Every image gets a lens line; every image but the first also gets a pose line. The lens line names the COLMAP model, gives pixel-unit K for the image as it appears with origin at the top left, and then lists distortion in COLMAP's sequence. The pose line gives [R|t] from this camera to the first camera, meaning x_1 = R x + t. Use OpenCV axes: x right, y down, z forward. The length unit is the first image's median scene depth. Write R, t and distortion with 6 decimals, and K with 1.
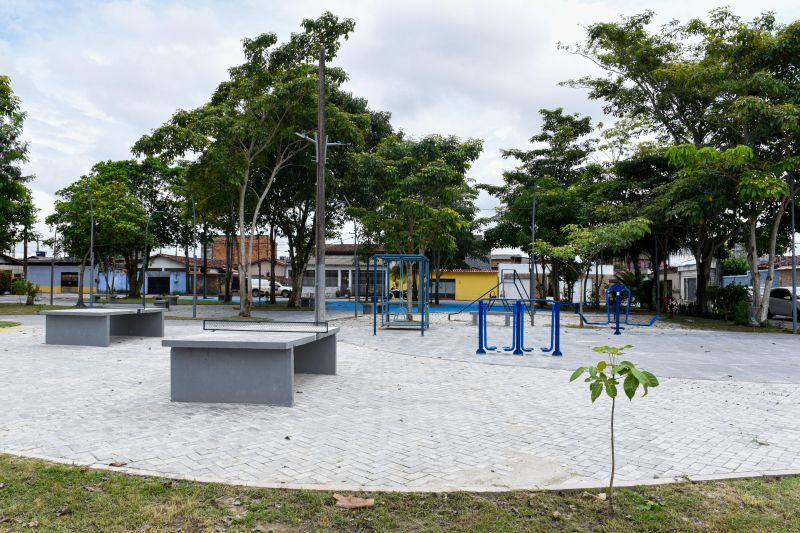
lens RADIAL K [[578.0, 0, 398.4], [0, 578.0, 263.2], [0, 0, 1]] dist [-0.034084, -0.014146]
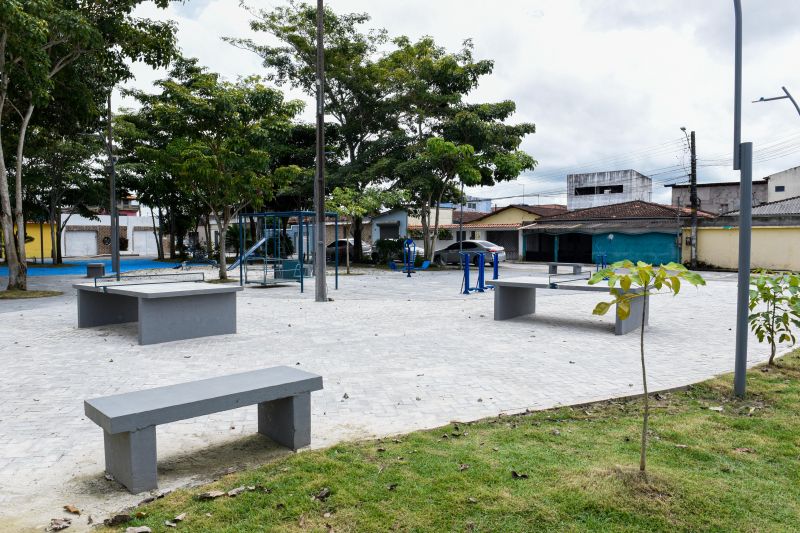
lens RADIAL K [[578.0, 0, 401.4], [0, 578.0, 266.5], [0, 0, 1]] dist [-0.034084, -0.014146]
pose [[0.575805, -0.024498, 0.817220, -0.516699], [-0.047254, 0.996883, 0.063179, 0.010906], [-0.816221, -0.074996, 0.572852, 0.199037]]
